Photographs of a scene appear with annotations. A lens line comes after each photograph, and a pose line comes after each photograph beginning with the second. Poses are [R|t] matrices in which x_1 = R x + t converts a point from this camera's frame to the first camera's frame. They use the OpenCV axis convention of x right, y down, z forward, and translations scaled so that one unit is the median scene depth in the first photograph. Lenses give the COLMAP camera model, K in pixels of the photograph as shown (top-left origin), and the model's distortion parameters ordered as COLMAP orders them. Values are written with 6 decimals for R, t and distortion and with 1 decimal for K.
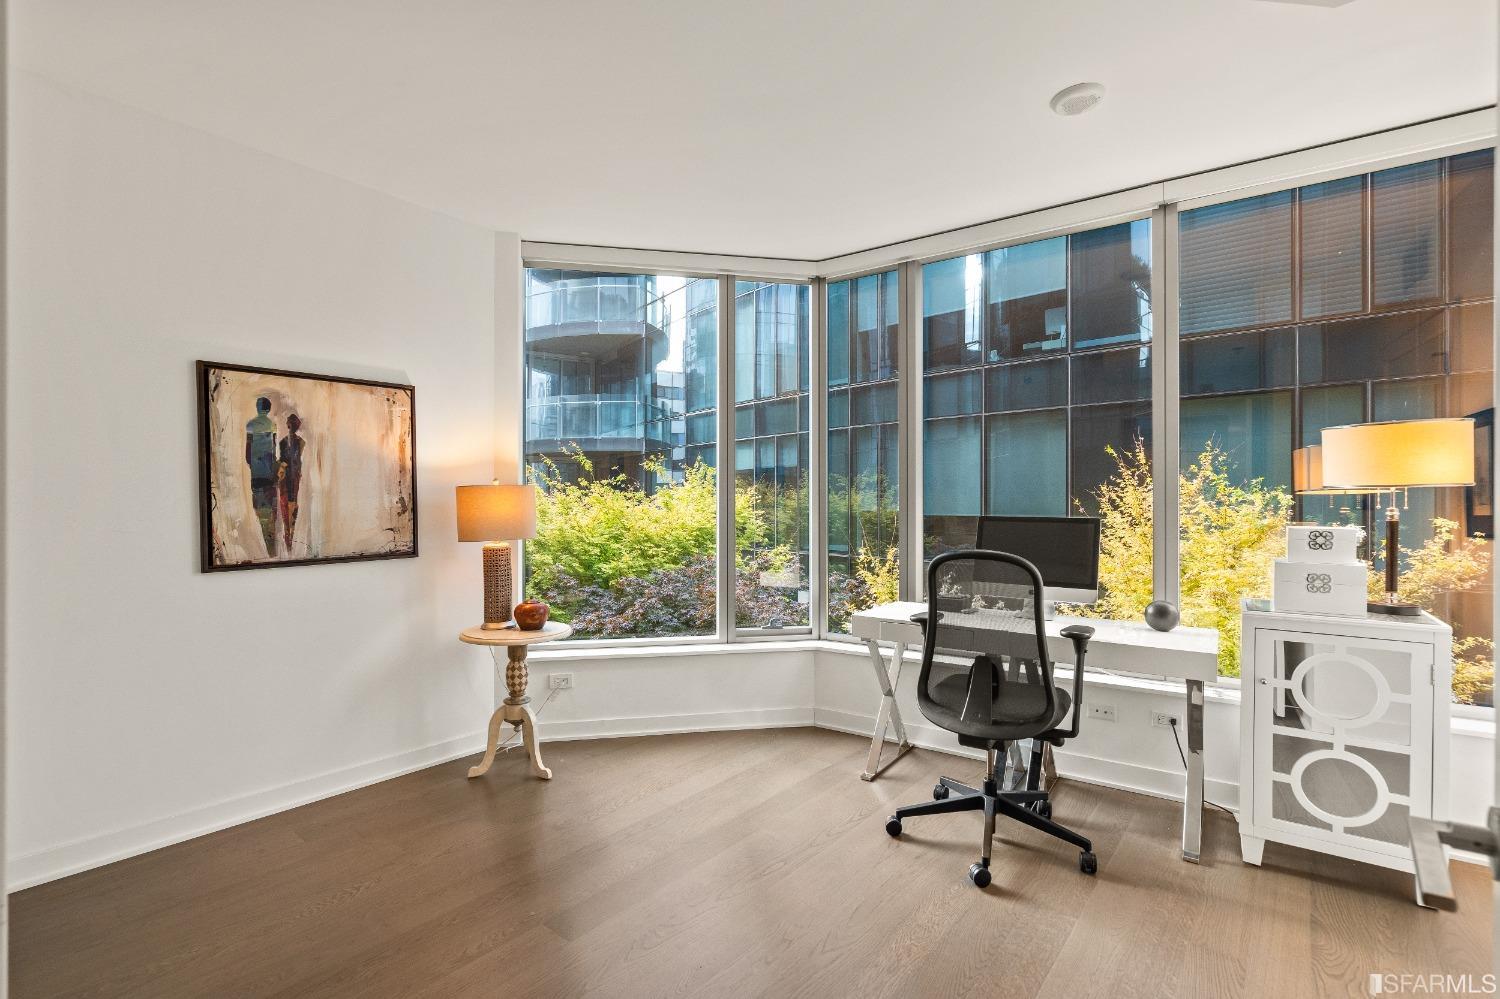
lens RADIAL K [[689.5, 0, 735.5], [0, 689.5, 500.4], [0, 0, 1]] dist [-0.002407, 0.001239]
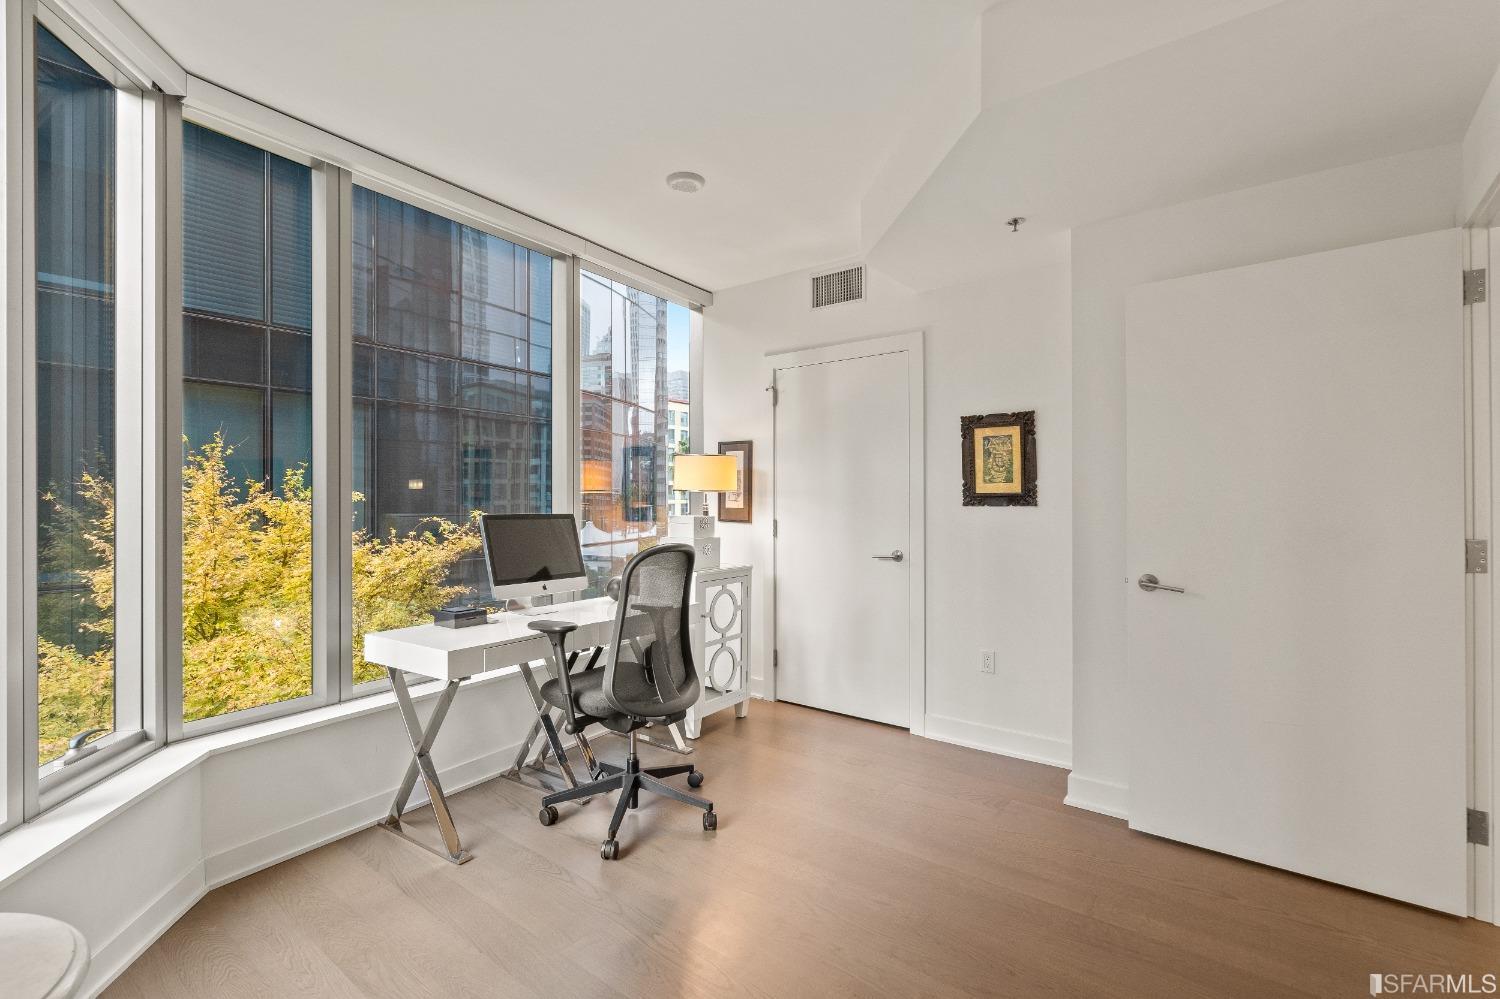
lens RADIAL K [[689.5, 0, 746.4], [0, 689.5, 498.1], [0, 0, 1]] dist [-0.002407, 0.001239]
pose [[-0.023397, -0.003372, 0.999721, -0.537606], [-0.004814, 0.999983, 0.003260, -0.005266], [-0.999715, -0.004736, -0.023413, 0.645088]]
